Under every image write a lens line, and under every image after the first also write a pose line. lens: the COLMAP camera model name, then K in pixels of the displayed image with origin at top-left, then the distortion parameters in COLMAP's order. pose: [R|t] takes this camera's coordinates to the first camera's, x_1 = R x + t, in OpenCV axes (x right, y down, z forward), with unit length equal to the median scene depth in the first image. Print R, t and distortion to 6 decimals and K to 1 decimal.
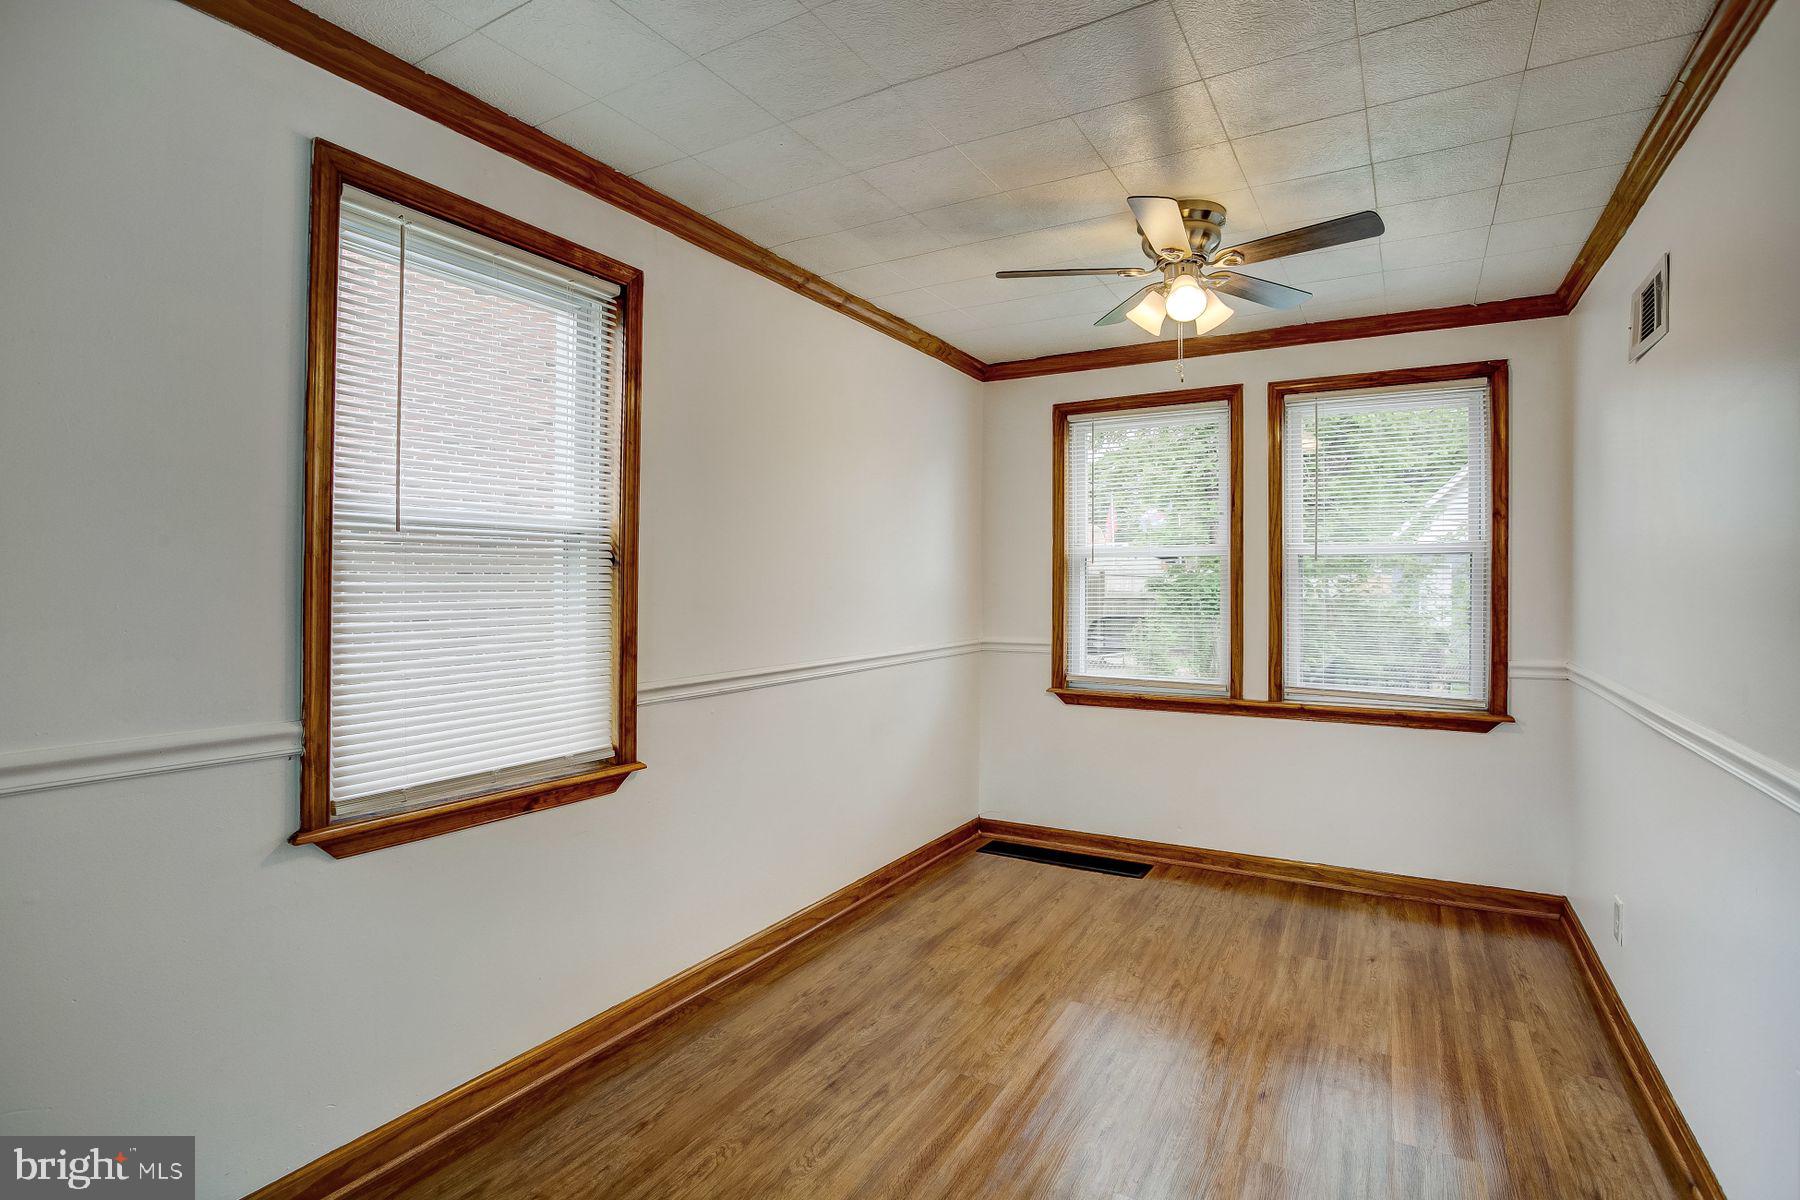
lens RADIAL K [[868.7, 0, 889.8], [0, 868.7, 577.6], [0, 0, 1]] dist [-0.072155, 0.036666]
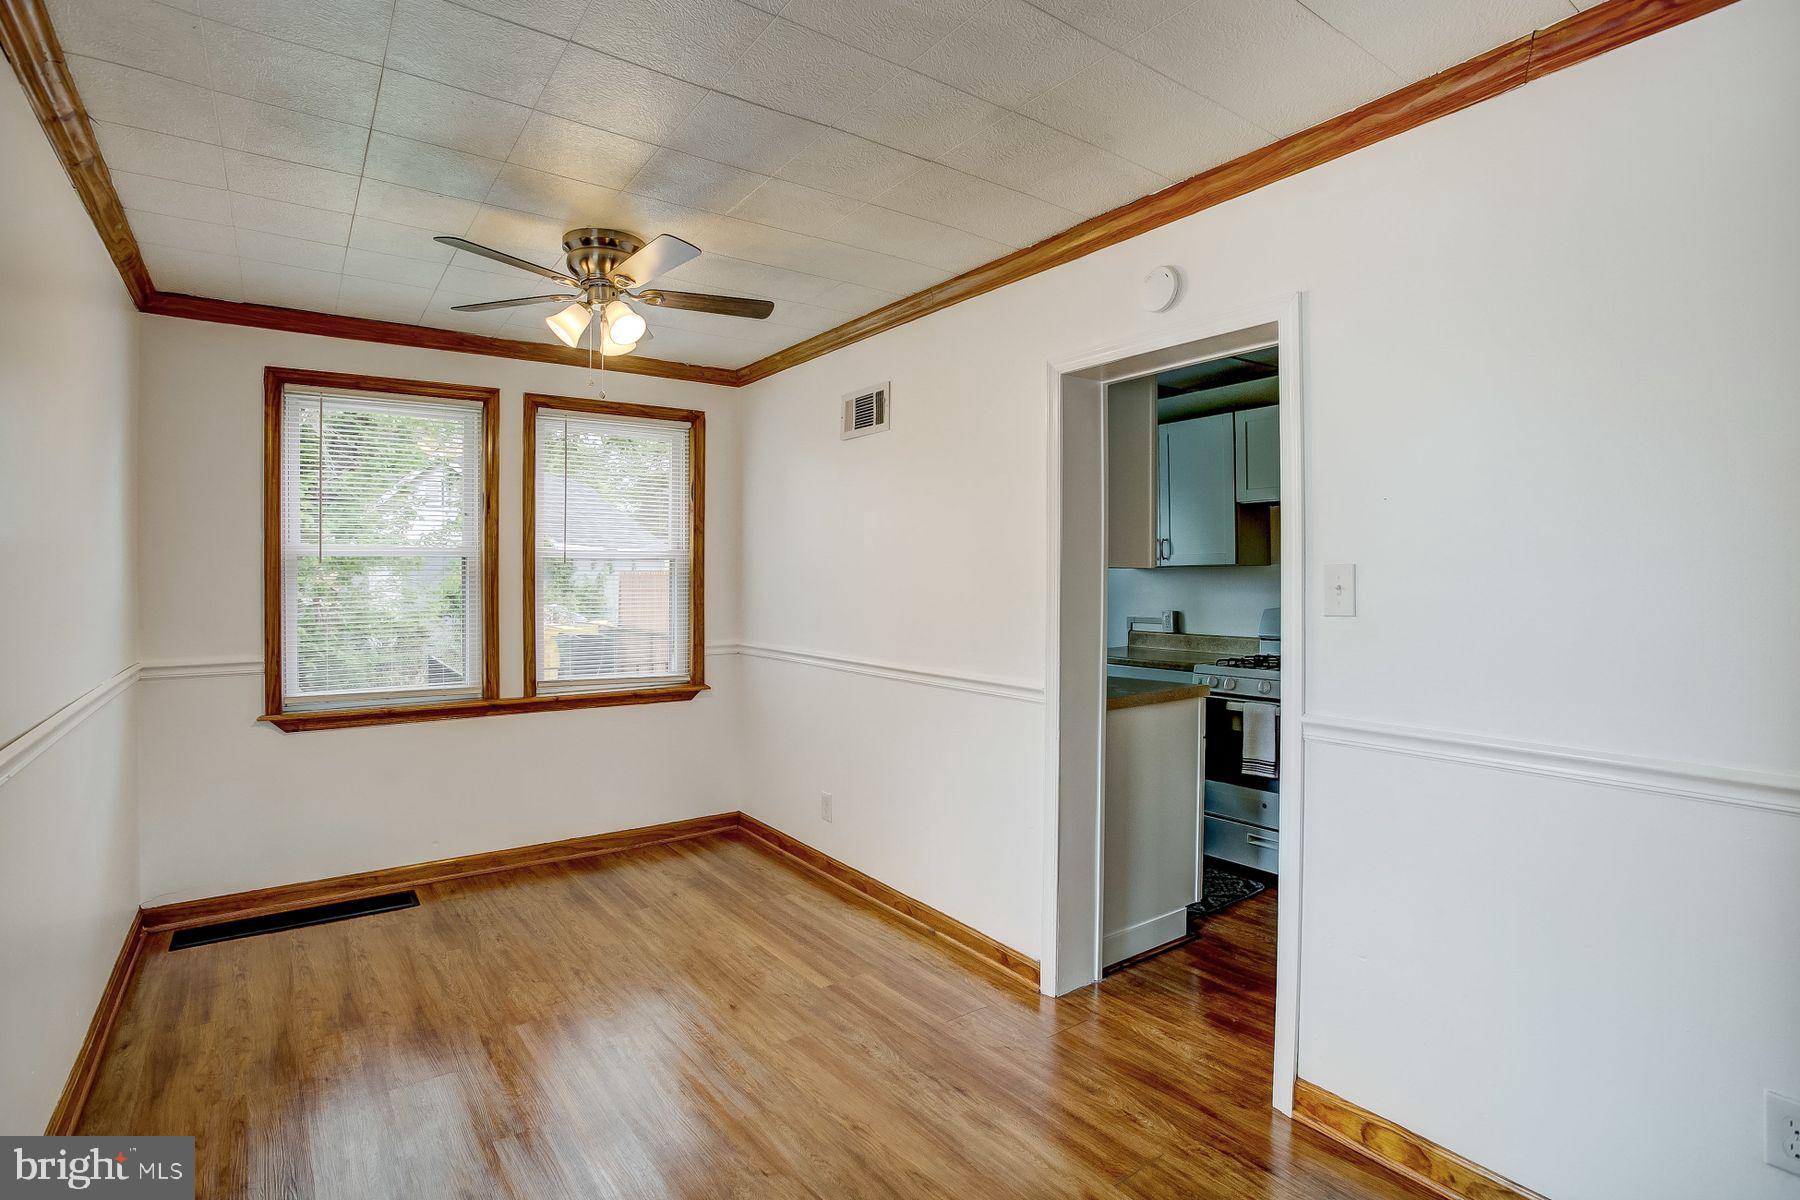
lens RADIAL K [[868.7, 0, 889.8], [0, 868.7, 577.6], [0, 0, 1]] dist [-0.072155, 0.036666]
pose [[0.423204, -0.002152, 0.906032, -0.330443], [0.000199, 0.999997, 0.002282, -0.004397], [-0.906034, -0.000785, 0.423203, 0.159167]]
